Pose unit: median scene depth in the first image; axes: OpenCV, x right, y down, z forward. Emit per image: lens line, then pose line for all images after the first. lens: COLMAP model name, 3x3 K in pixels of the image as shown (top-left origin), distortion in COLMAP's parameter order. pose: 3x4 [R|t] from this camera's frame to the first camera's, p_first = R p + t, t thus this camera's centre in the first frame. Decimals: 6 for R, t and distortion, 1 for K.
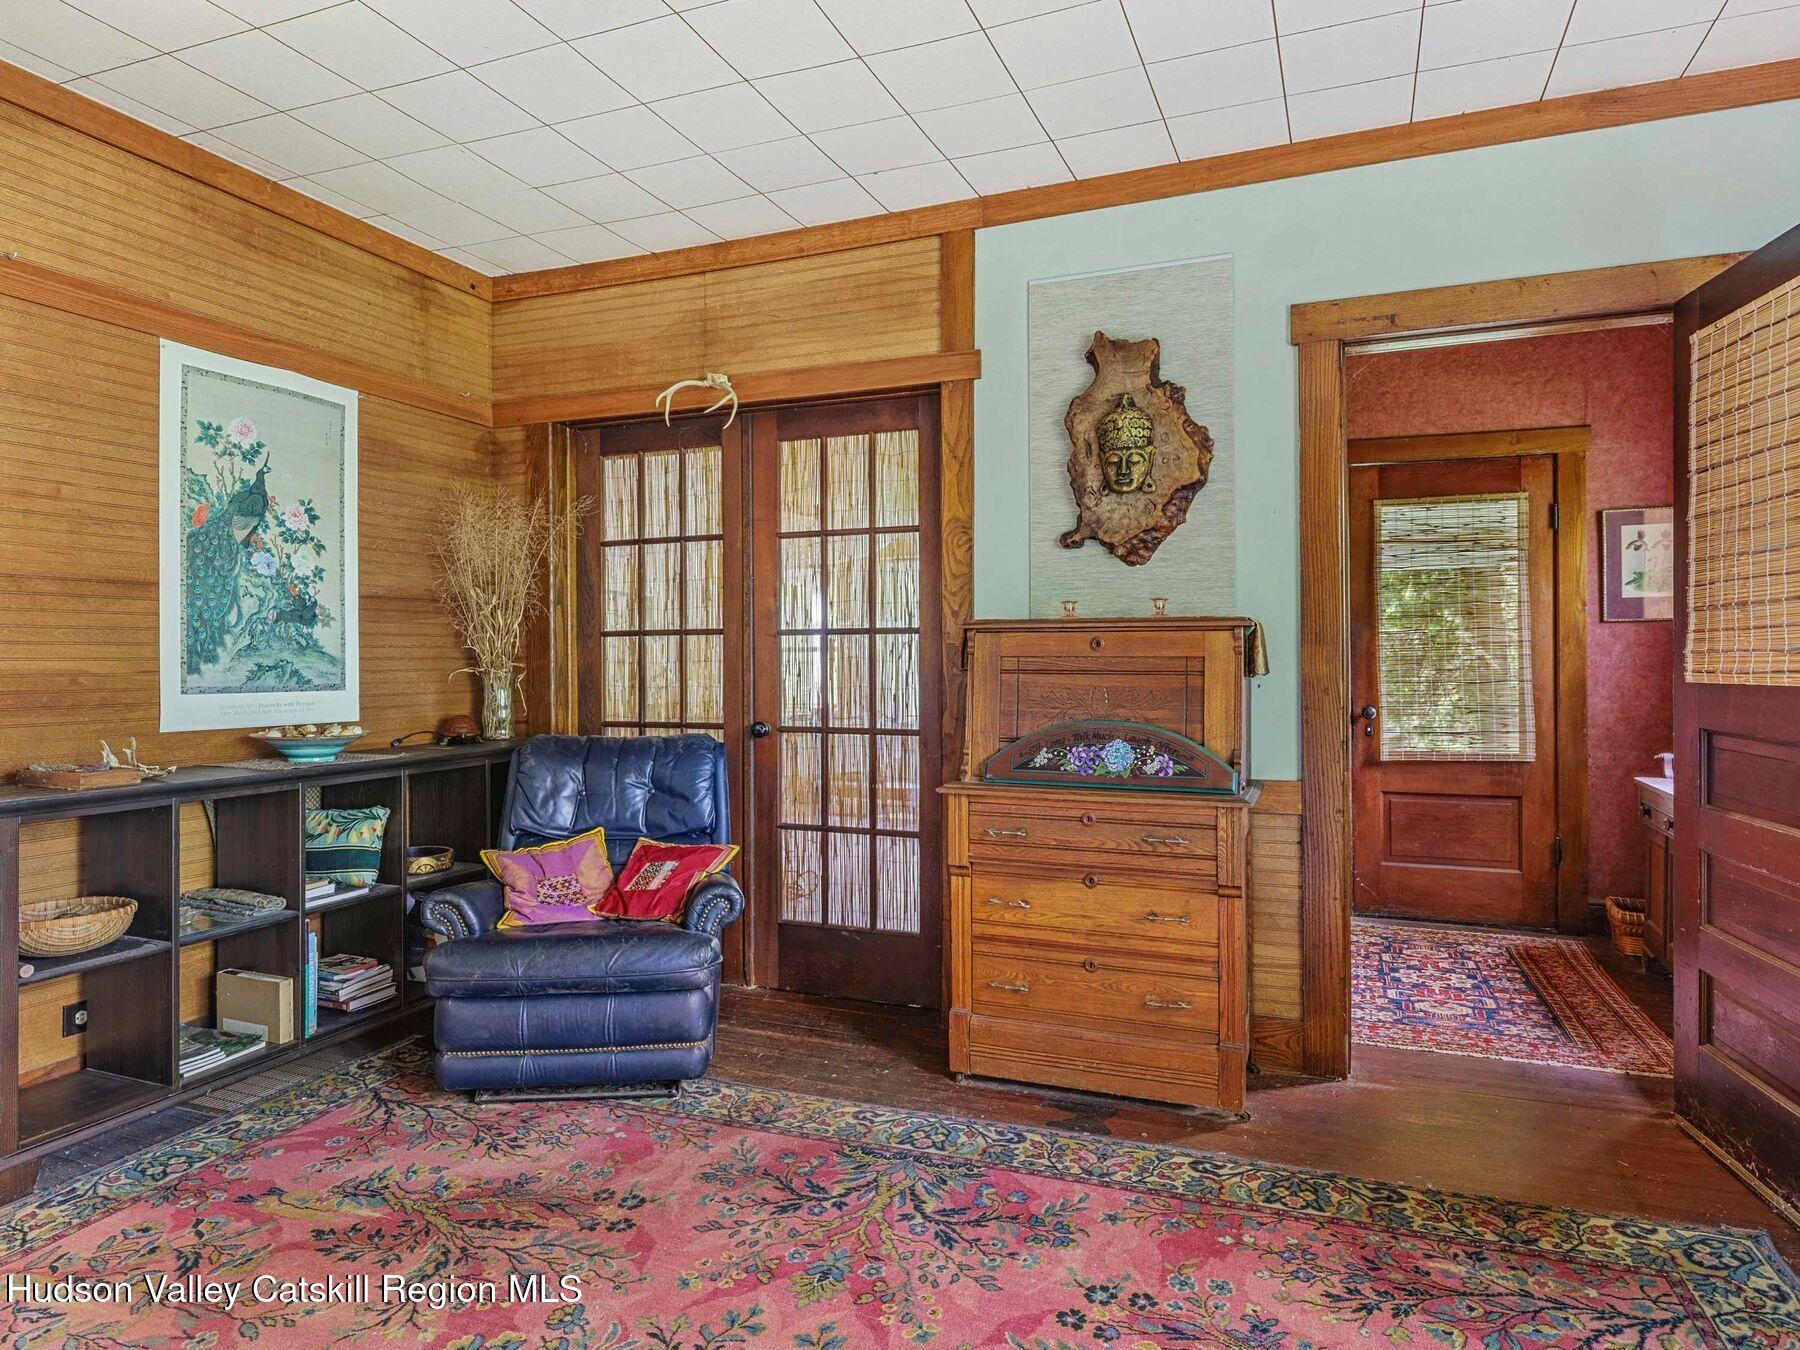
lens RADIAL K [[1113.5, 0, 902.0], [0, 1113.5, 659.9], [0, 0, 1]] dist [0.000163, 0.000384]
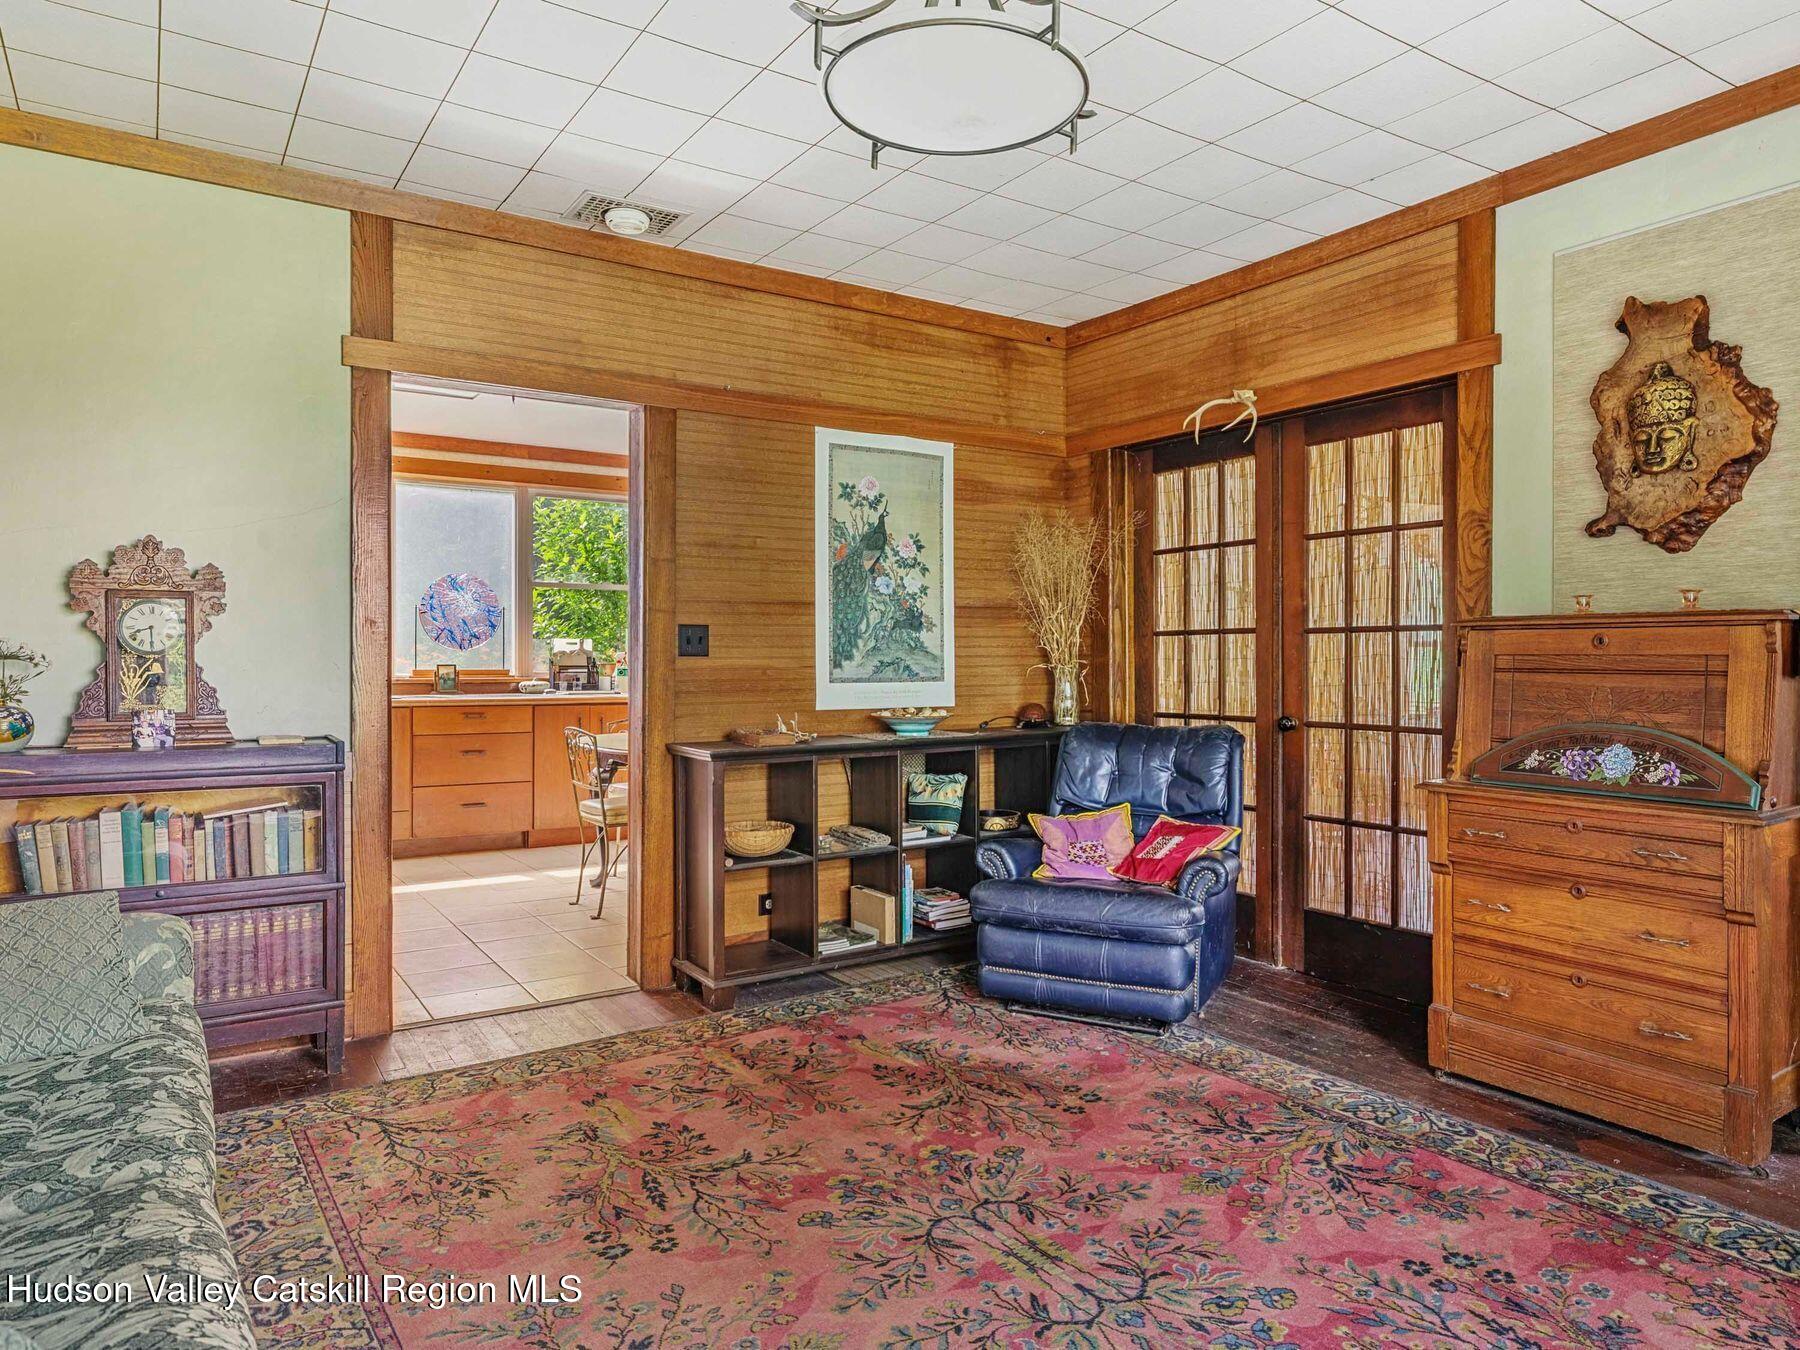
lens RADIAL K [[1156.2, 0, 888.8], [0, 1156.2, 674.8], [0, 0, 1]] dist [0.000010, 0.003489]
pose [[0.819845, 0.008352, -0.572525, 0.225818], [0.002037, 0.999845, 0.017502, -0.004078], [0.572583, -0.015515, 0.819700, -0.128100]]
